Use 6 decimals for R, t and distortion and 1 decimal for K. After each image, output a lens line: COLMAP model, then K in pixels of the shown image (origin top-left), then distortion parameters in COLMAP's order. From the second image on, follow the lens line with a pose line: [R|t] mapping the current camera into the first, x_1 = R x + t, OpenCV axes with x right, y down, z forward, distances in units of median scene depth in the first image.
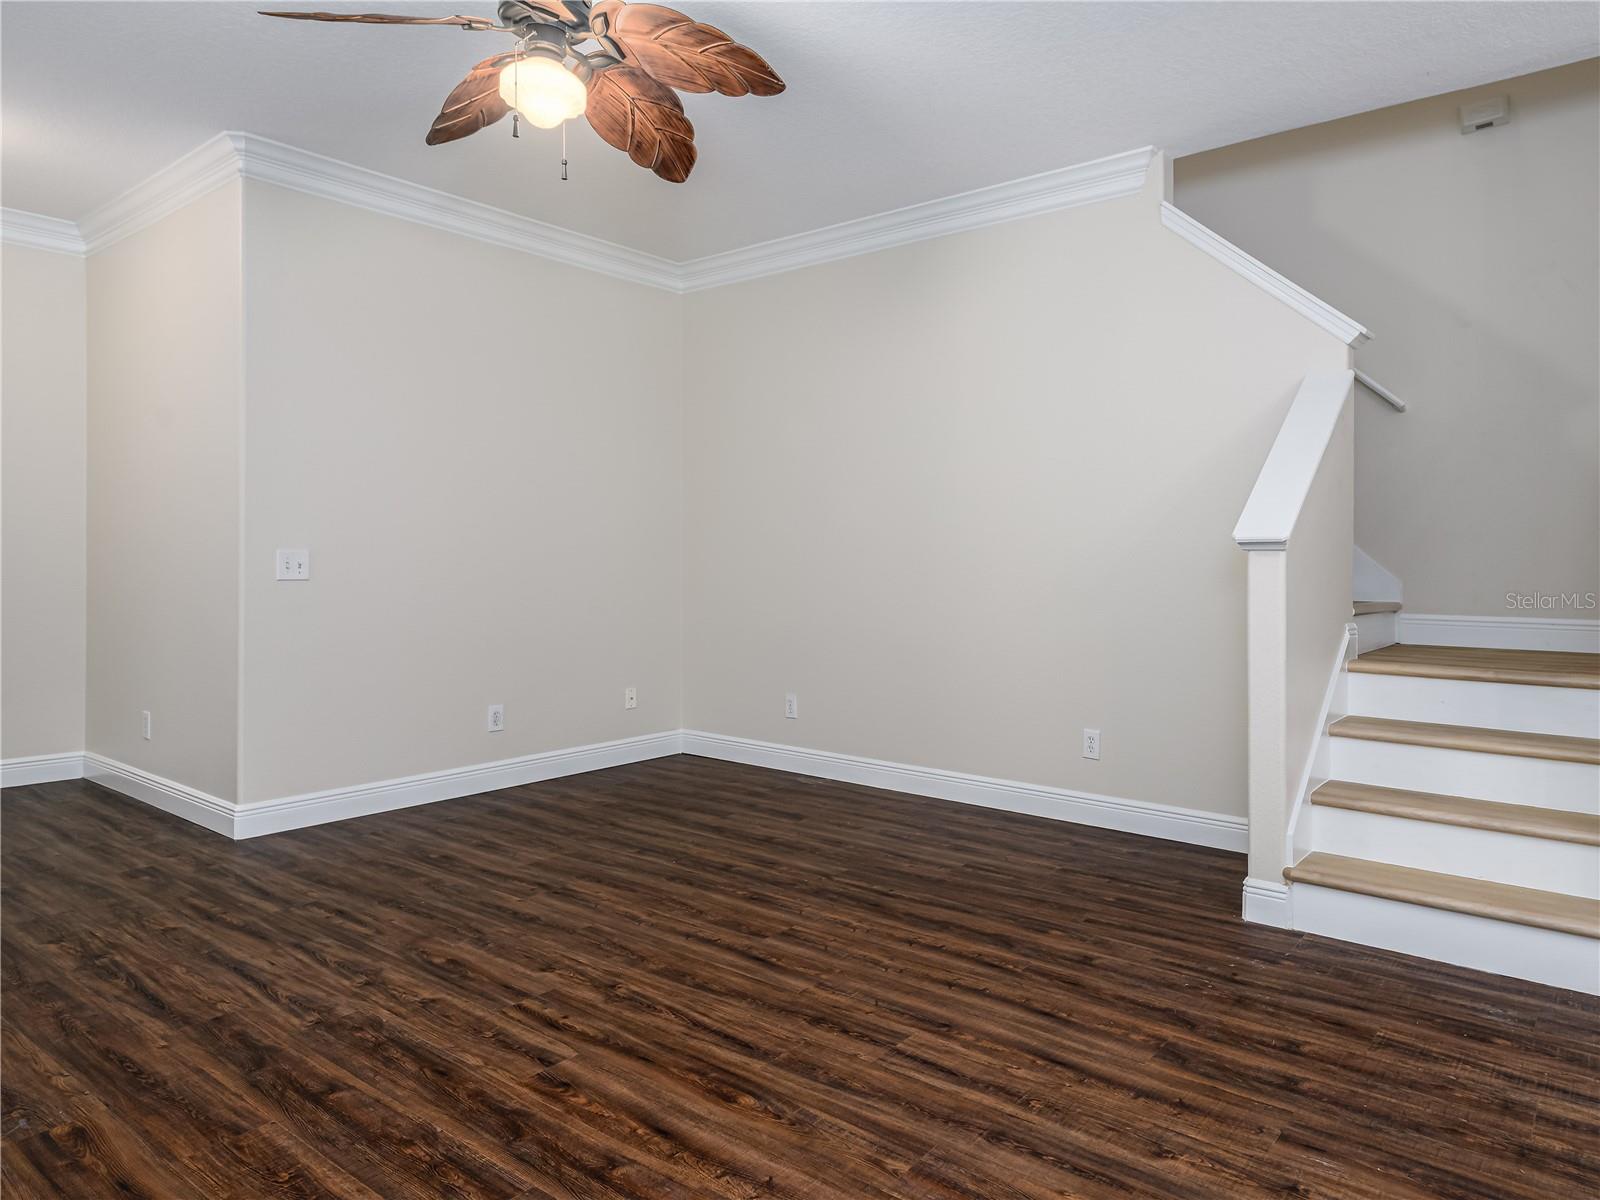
lens RADIAL K [[1066.0, 0, 814.3], [0, 1066.0, 600.7], [0, 0, 1]] dist [0.012517, -0.006404]
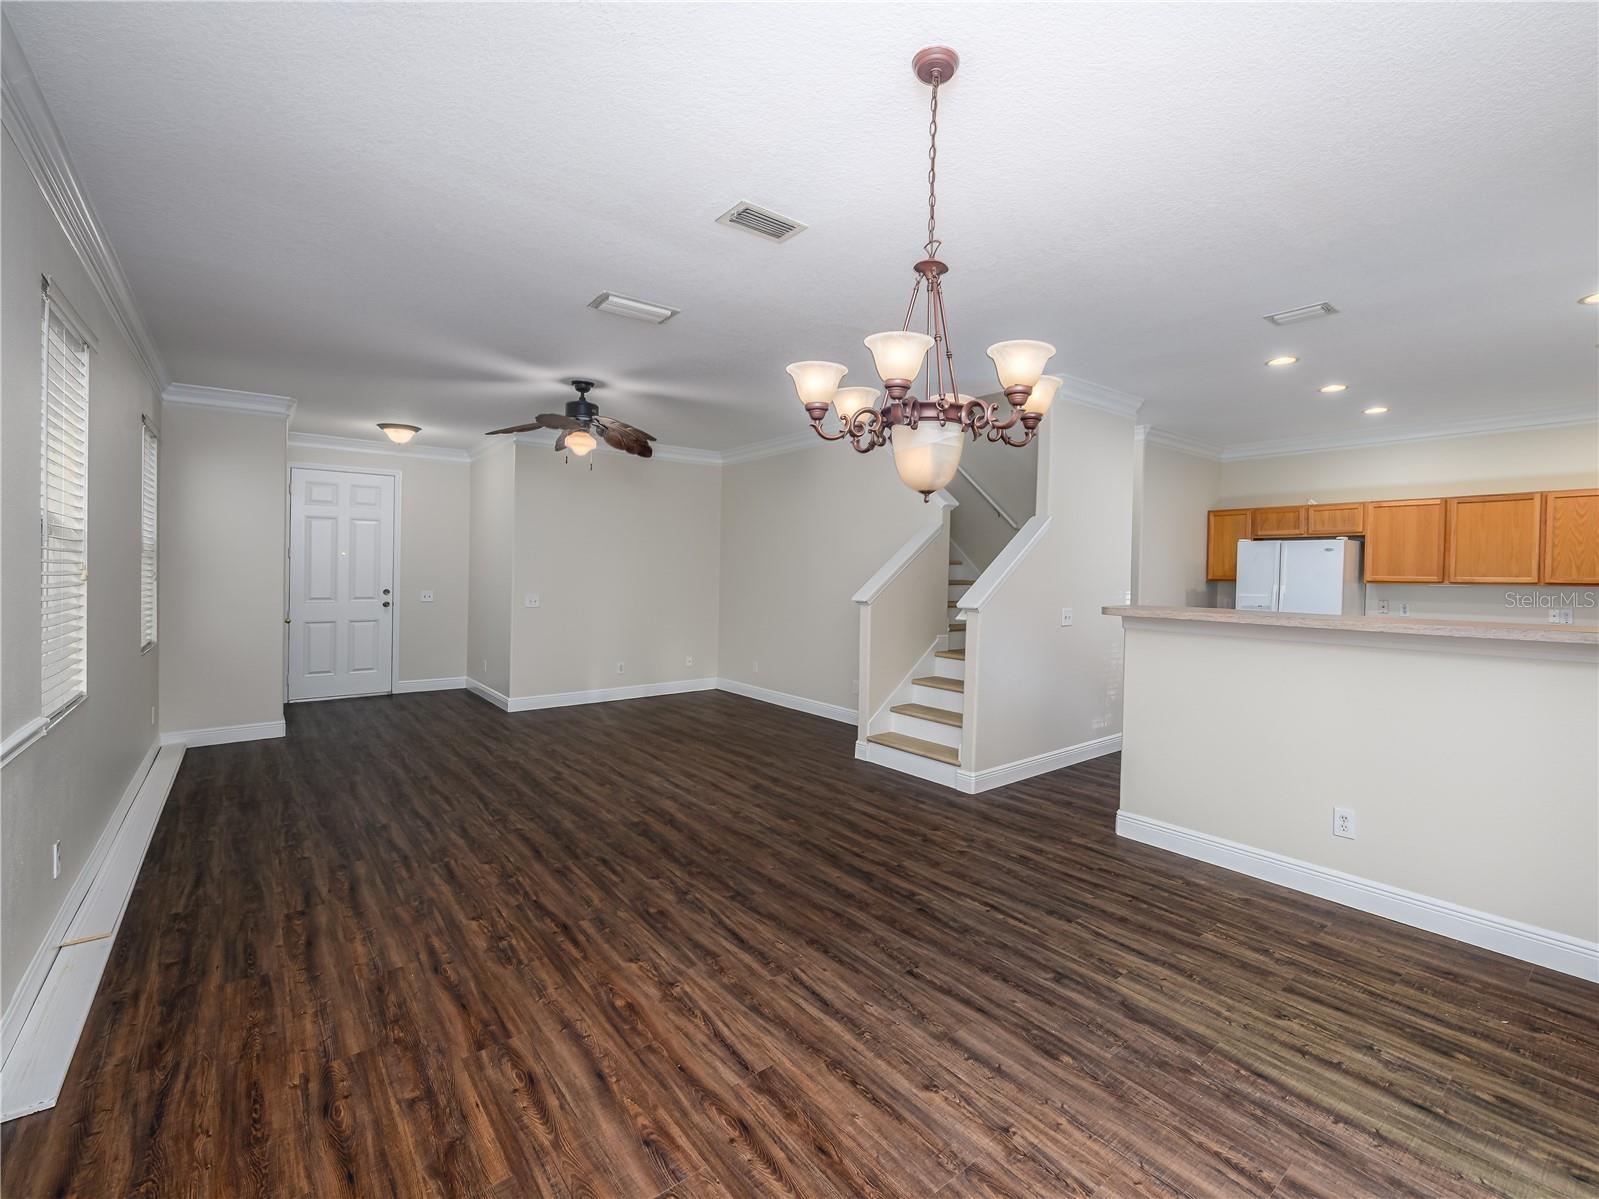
lens RADIAL K [[733.8, 0, 786.1], [0, 733.8, 605.3], [0, 0, 1]] dist [-0.008194, -0.001485]
pose [[0.969342, 0.012830, -0.245381, 0.762221], [-0.012686, 0.999917, 0.002167, -0.054962], [0.245388, 0.001012, 0.969424, -0.749707]]
